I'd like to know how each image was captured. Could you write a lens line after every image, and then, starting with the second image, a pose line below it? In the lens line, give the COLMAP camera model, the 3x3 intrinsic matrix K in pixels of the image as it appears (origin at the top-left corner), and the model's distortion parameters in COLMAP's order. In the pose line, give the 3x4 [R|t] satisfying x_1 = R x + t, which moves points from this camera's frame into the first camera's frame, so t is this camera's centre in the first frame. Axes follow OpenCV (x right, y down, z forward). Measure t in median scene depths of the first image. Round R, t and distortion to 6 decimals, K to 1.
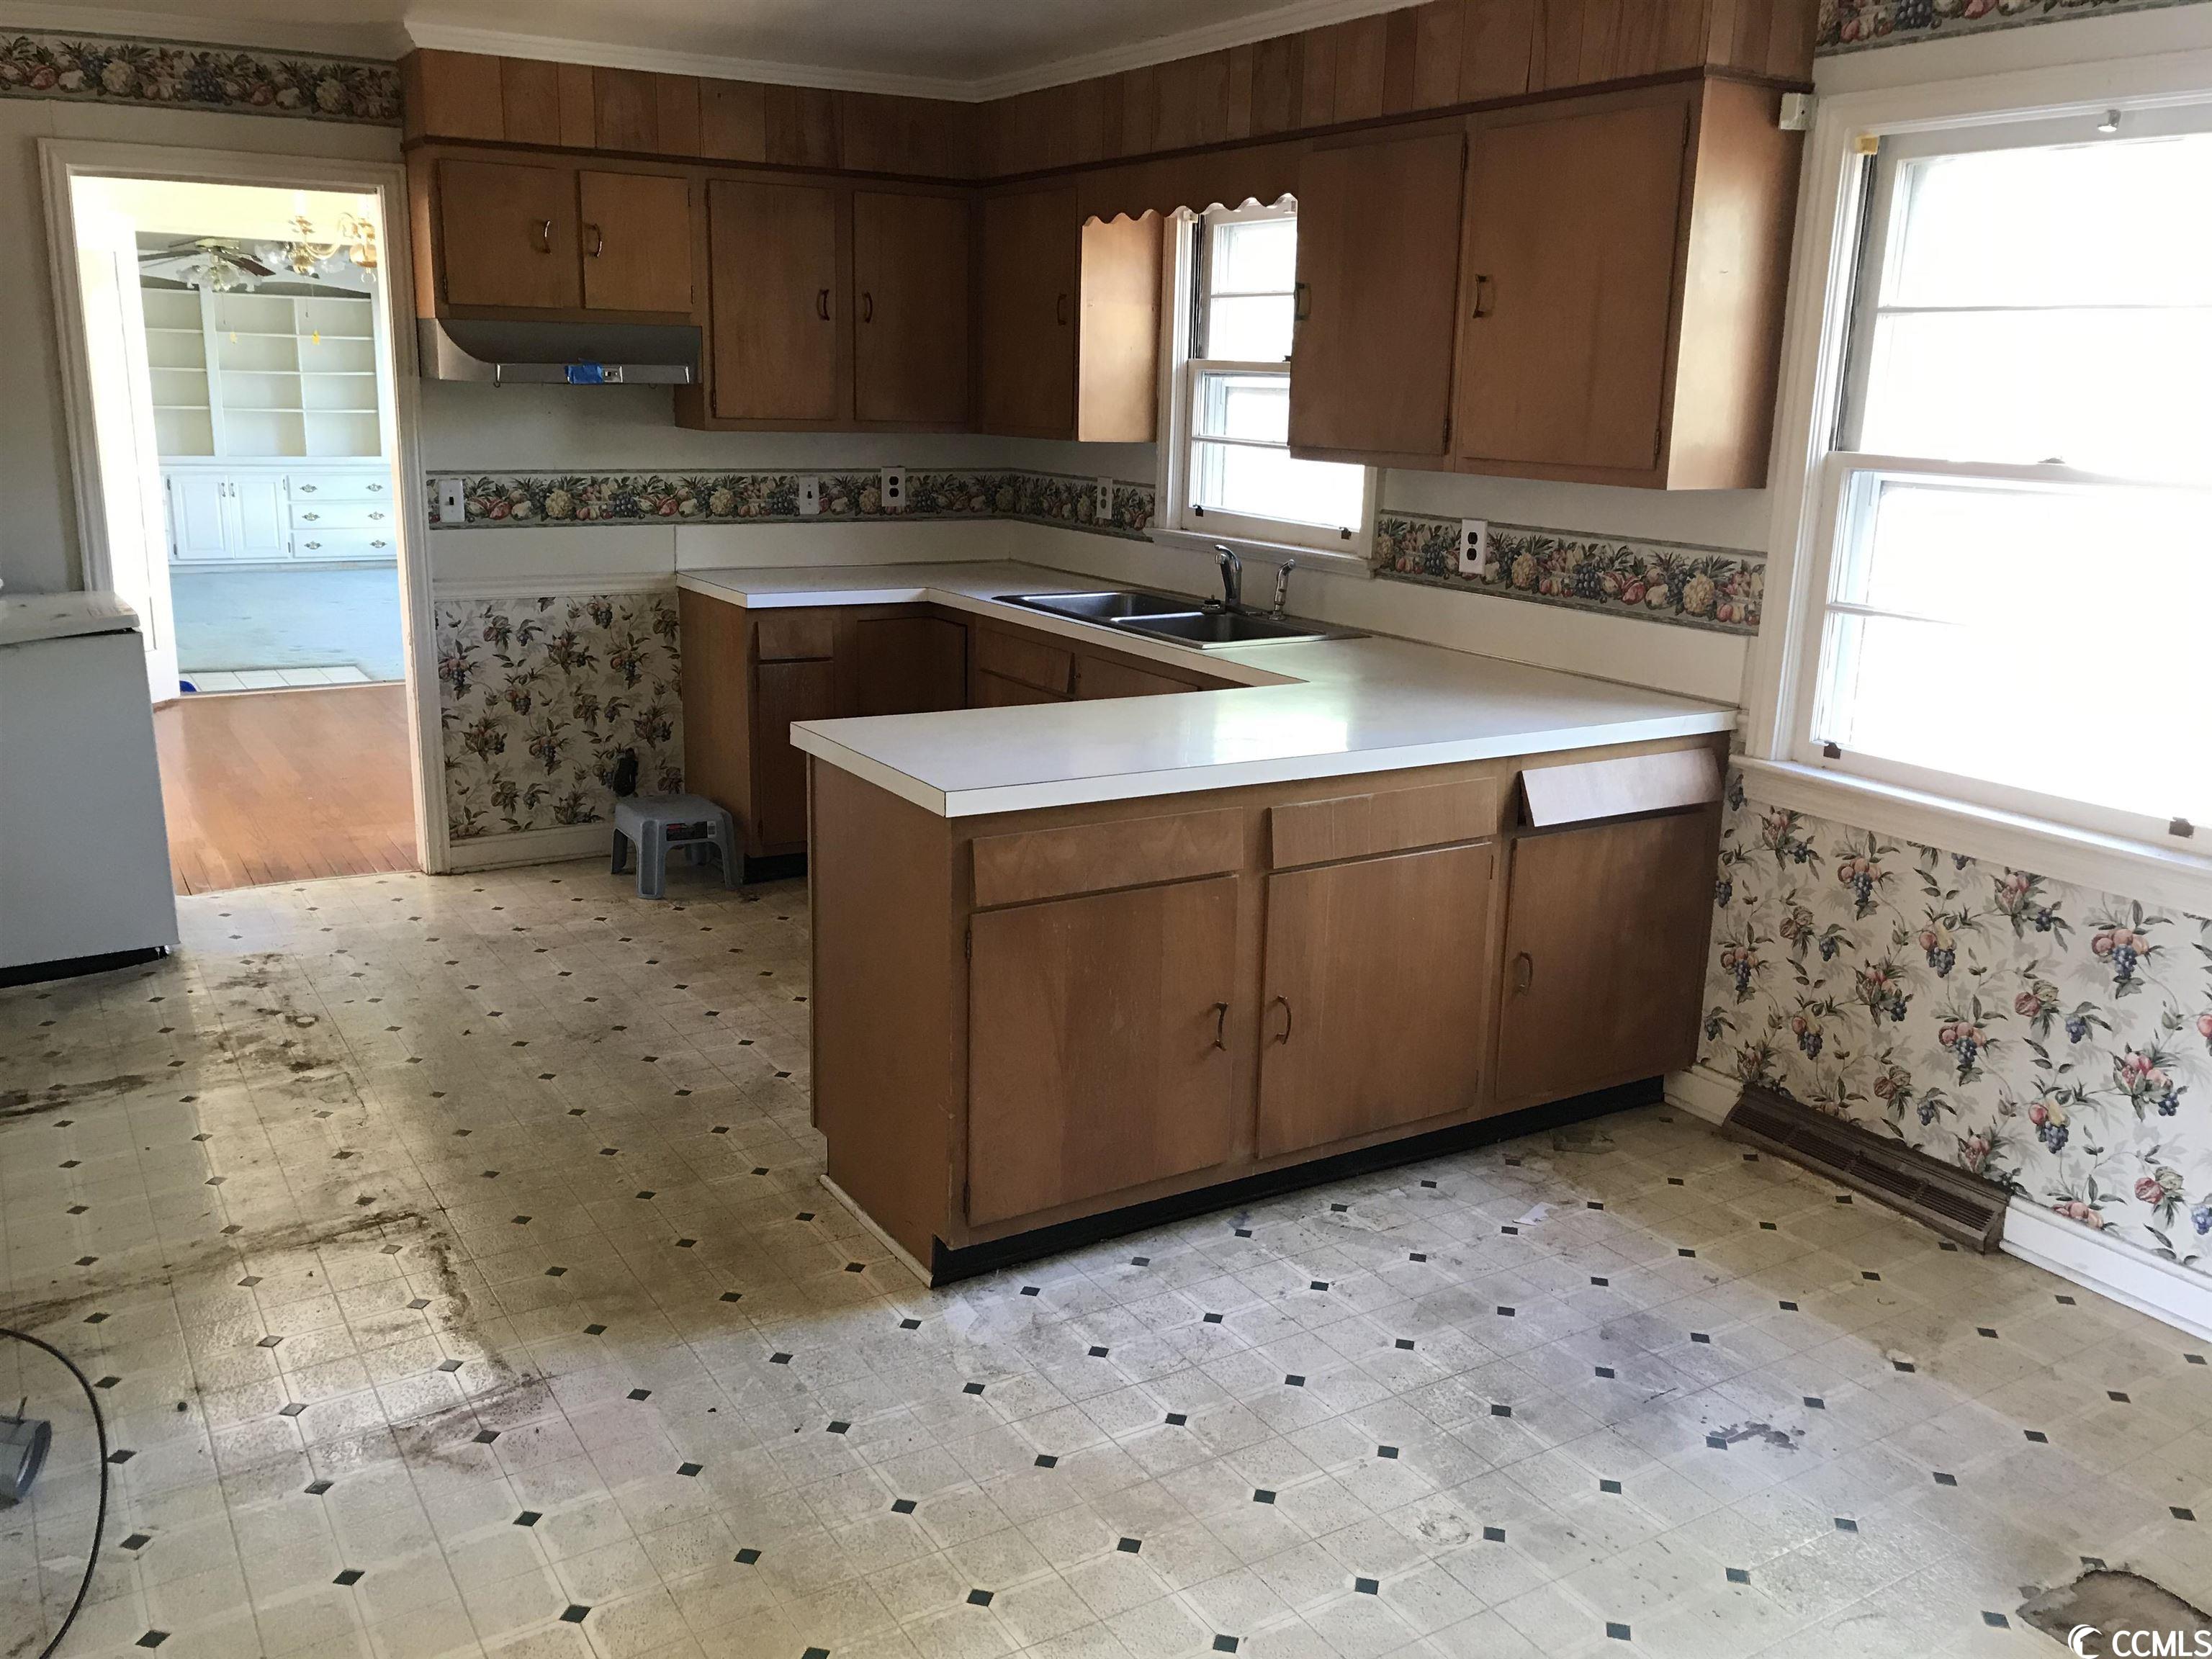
lens RADIAL K [[1836.1, 0, 1106.0], [0, 1836.1, 829.5], [0, 0, 1]] dist [0.016074, 0.008459]
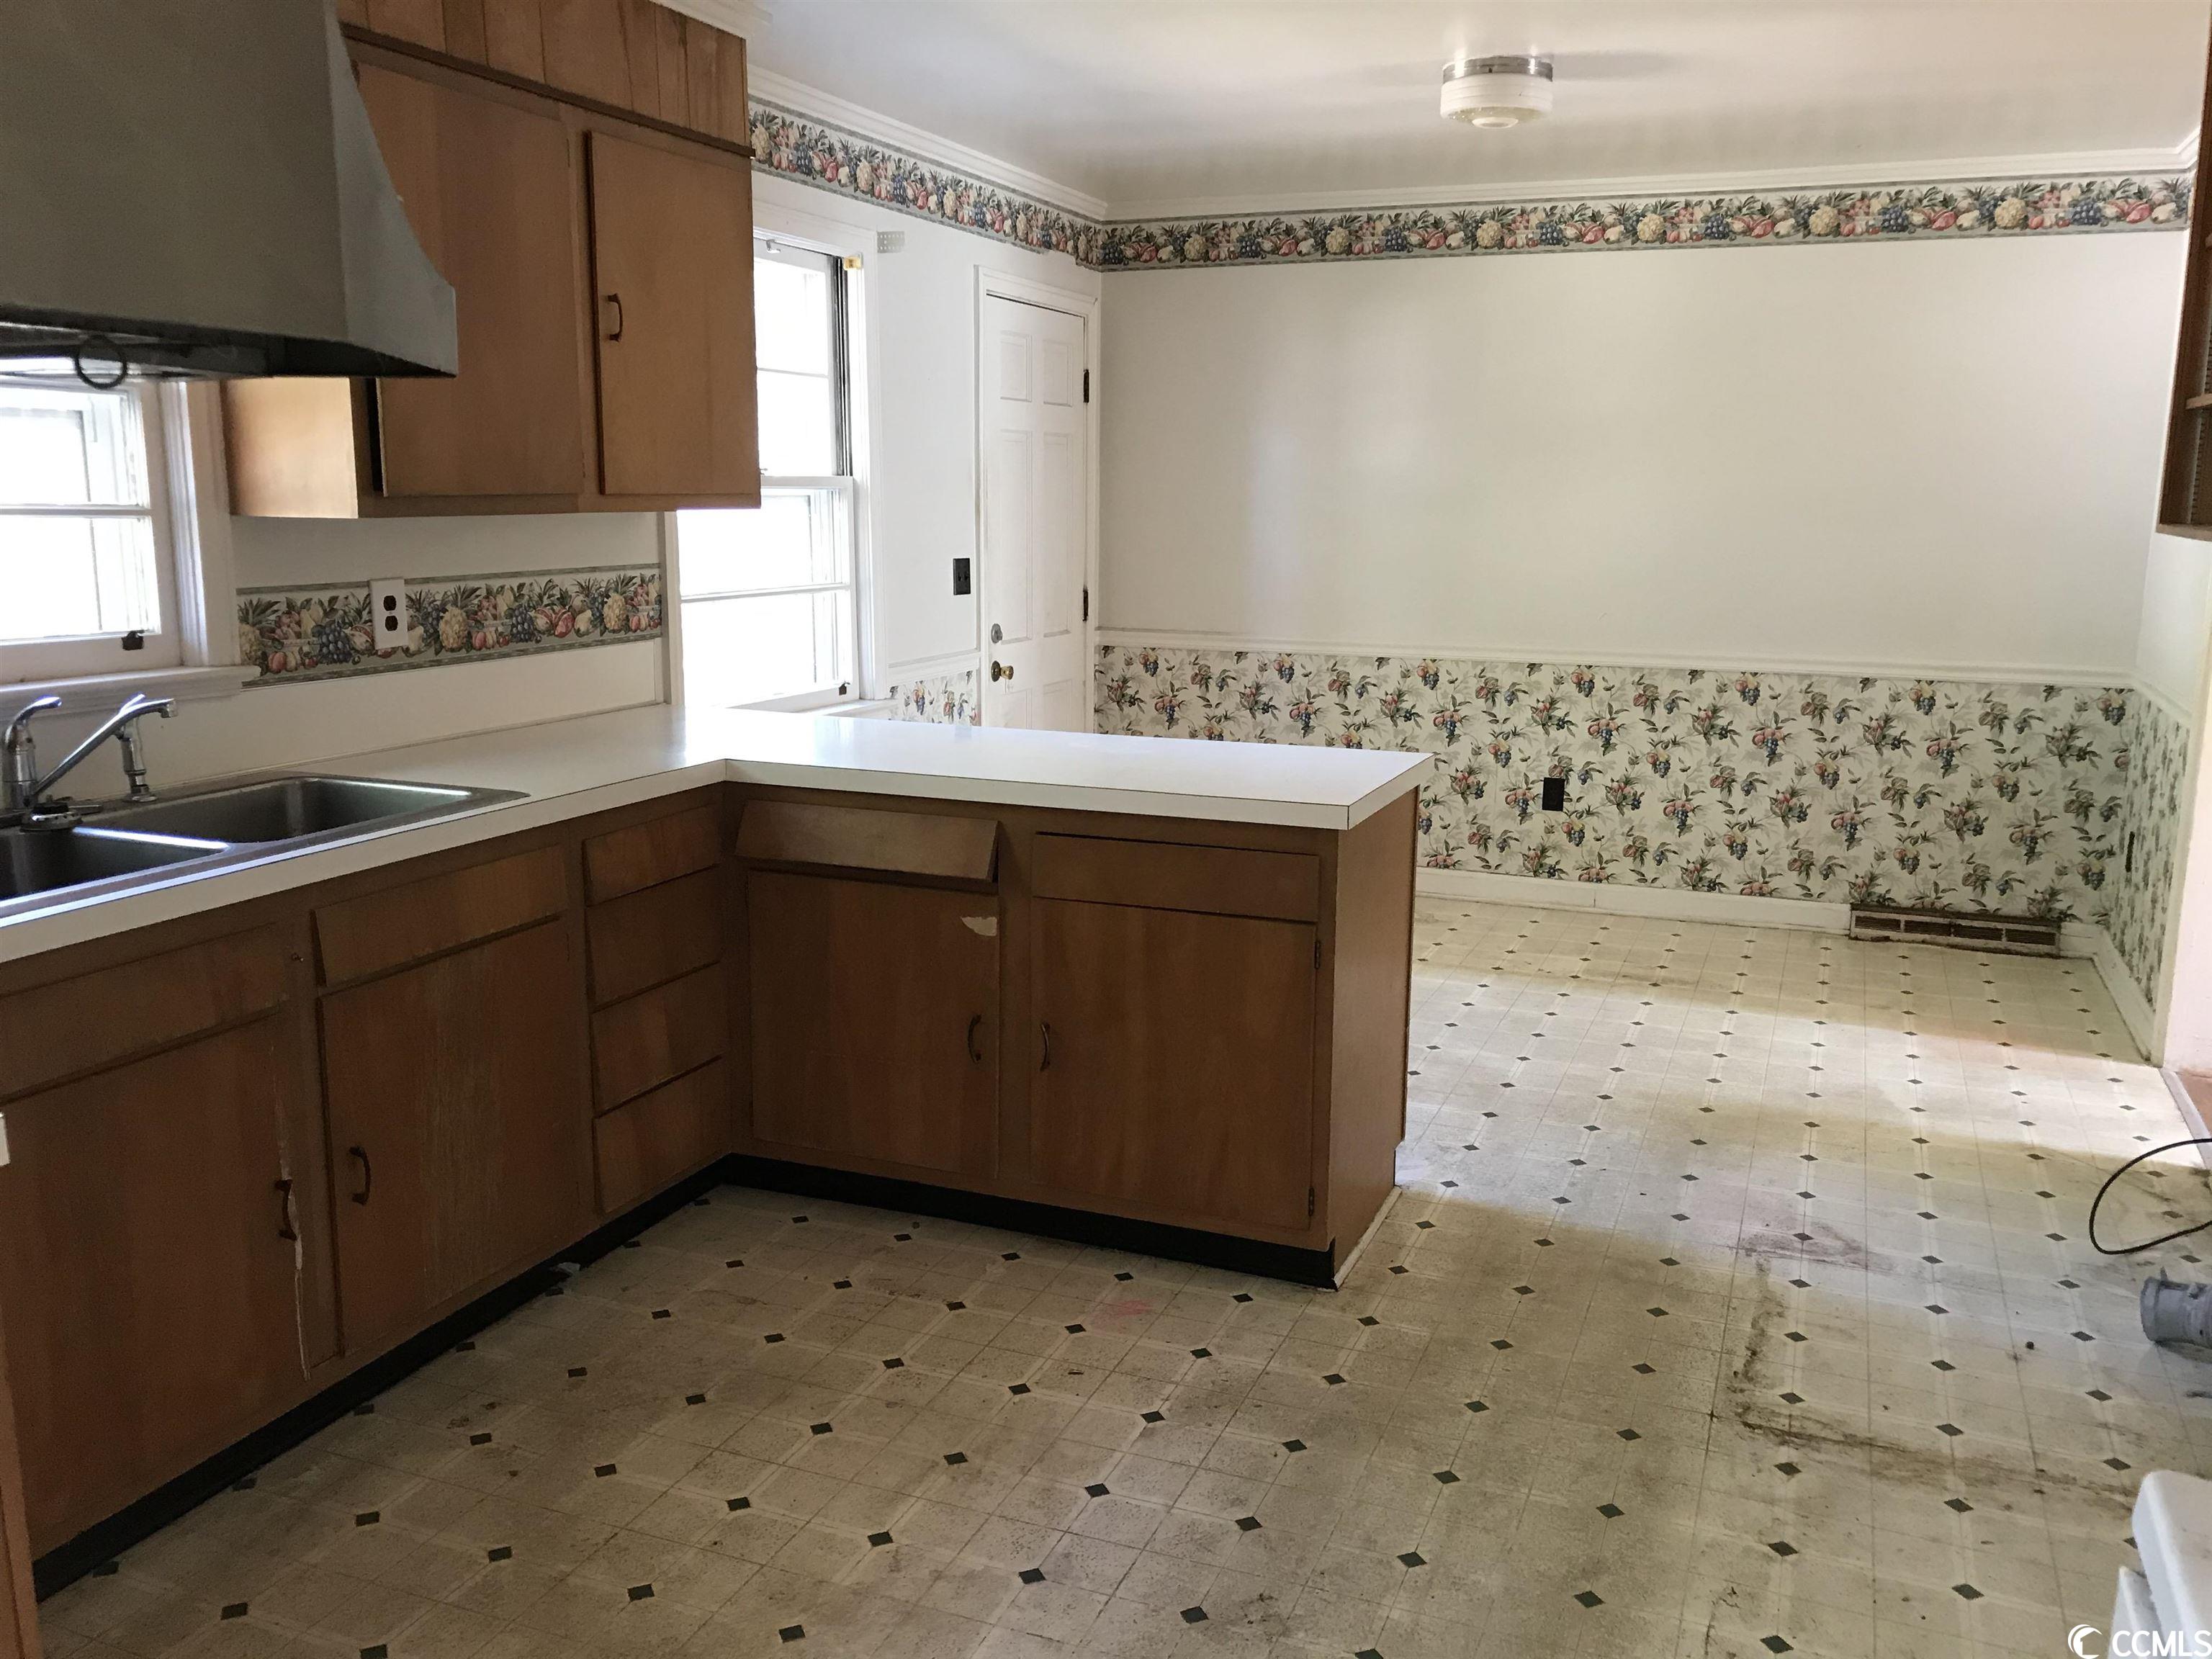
lens RADIAL K [[1832.2, 0, 1106.0], [0, 1832.2, 829.5], [0, 0, 1]] dist [0.073427, 0.004211]
pose [[-0.593974, -0.192929, 0.781008, -0.678214], [0.157040, 0.924335, 0.347768, -0.324641], [-0.789008, 0.329215, -0.518734, 1.315234]]
